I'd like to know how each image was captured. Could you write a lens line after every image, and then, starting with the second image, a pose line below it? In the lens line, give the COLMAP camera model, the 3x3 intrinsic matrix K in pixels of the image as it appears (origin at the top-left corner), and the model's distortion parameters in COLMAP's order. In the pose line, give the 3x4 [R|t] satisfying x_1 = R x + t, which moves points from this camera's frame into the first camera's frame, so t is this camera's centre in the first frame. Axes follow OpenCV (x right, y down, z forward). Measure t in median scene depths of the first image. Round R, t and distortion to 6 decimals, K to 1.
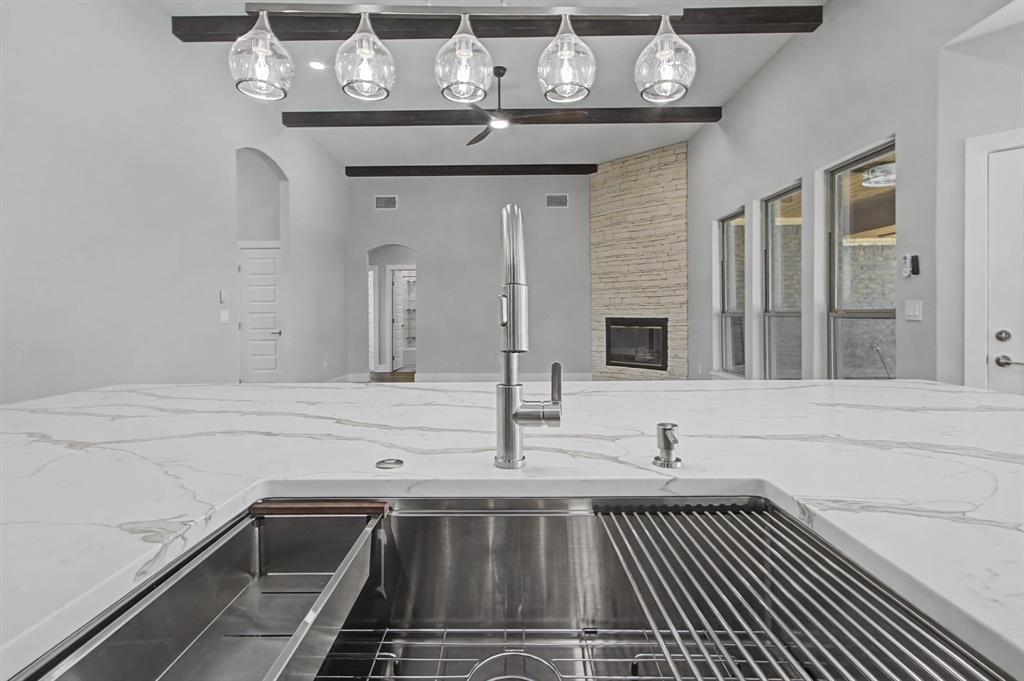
lens RADIAL K [[496.9, 0, 503.6], [0, 496.9, 321.1], [0, 0, 1]] dist [0.006836, 0.002803]
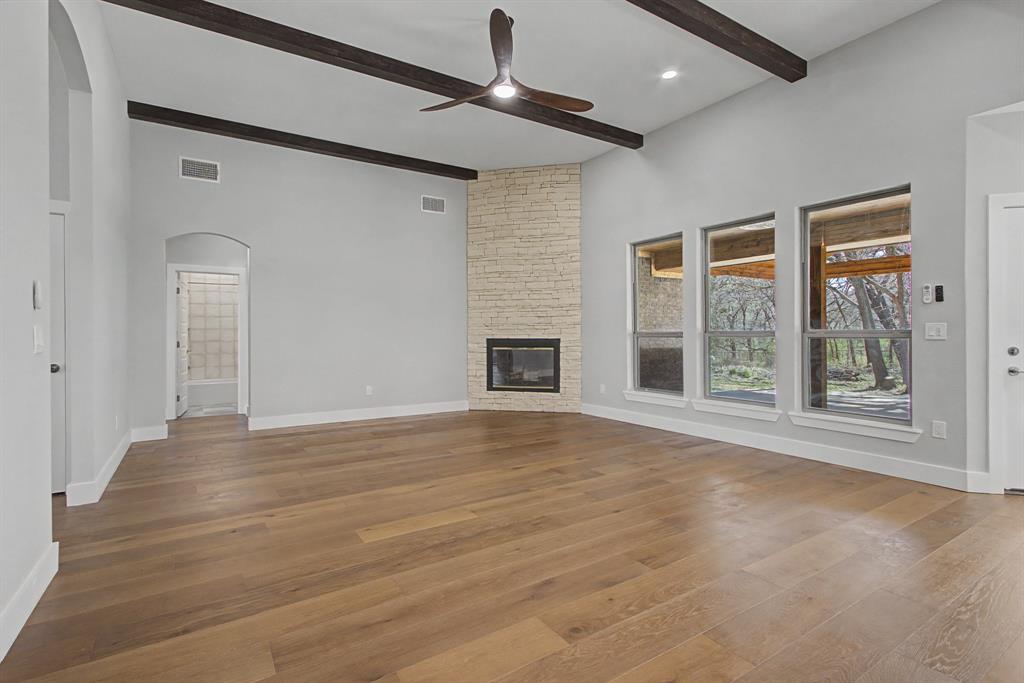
lens RADIAL K [[496.9, 0, 512.3], [0, 496.9, 330.6], [0, 0, 1]] dist [0.006836, 0.002803]
pose [[0.836108, 0.004140, 0.548549, -0.280307], [0.008385, 0.999758, -0.020325, -0.002911], [-0.548500, 0.021593, 0.835871, 0.226386]]
